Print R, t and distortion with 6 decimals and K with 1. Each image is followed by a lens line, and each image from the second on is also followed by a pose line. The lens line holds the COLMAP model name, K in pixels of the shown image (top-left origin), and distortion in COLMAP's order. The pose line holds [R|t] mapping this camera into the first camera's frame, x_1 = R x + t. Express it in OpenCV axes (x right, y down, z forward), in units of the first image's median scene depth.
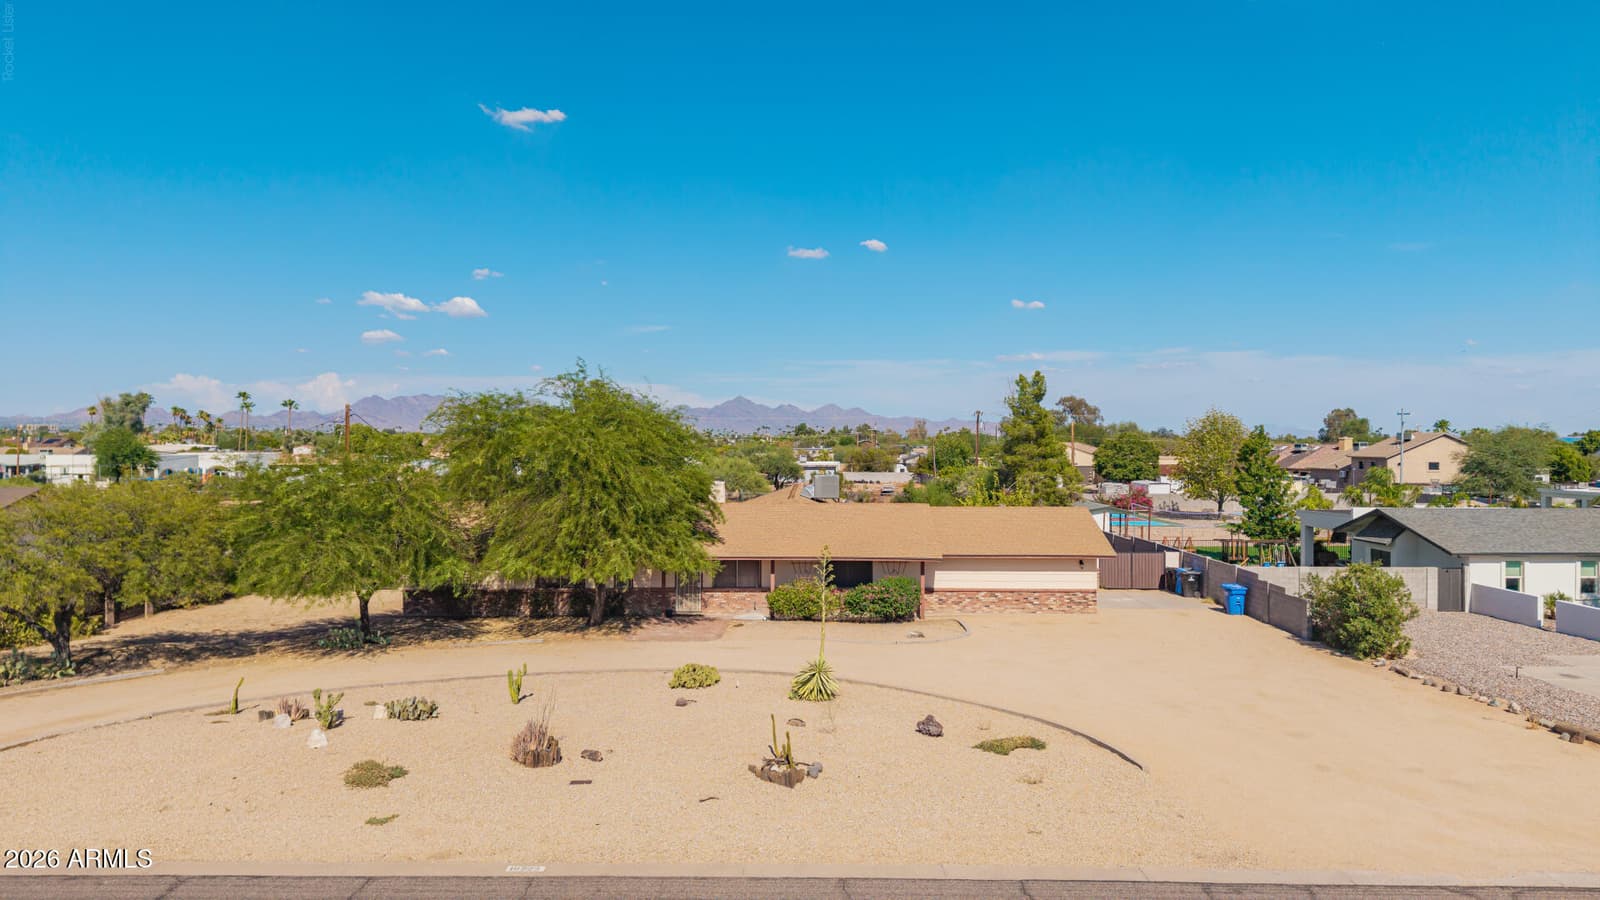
lens RADIAL K [[1061.0, 0, 800.0], [0, 1061.0, 450.0], [0, 0, 1]] dist [0.068586, -0.075317]
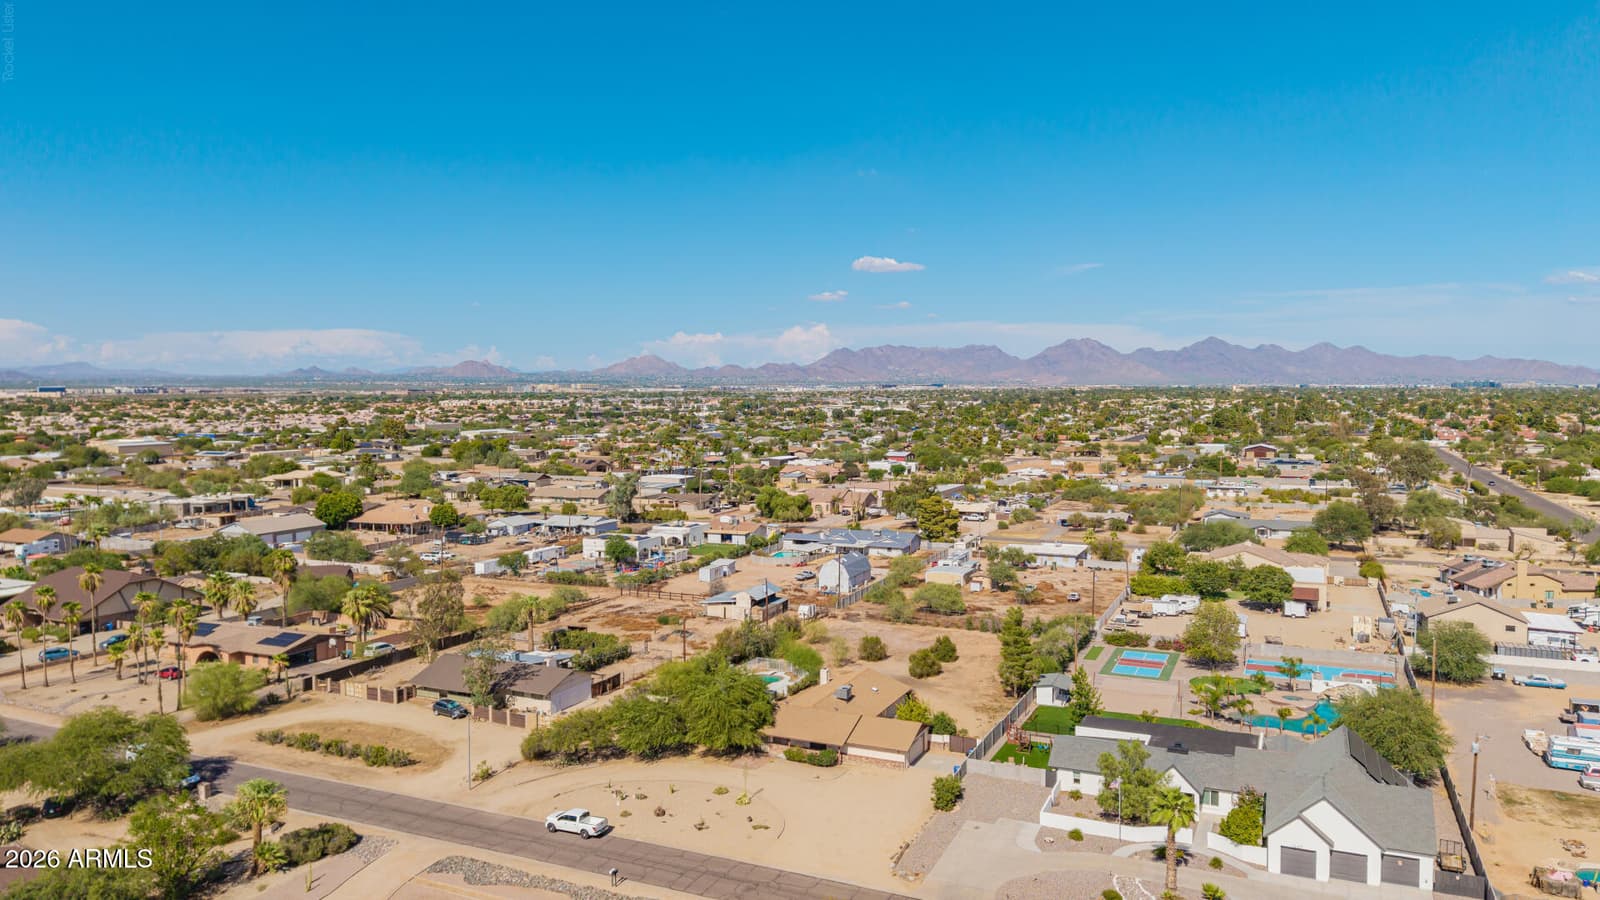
lens RADIAL K [[1085.5, 0, 800.0], [0, 1085.5, 450.0], [0, 0, 1]] dist [0.060262, -0.076252]
pose [[0.911118, 0.017692, -0.411766, 1.133350], [0.005665, 0.998446, 0.055435, -0.784202], [0.412107, -0.052840, 0.909602, -1.501936]]
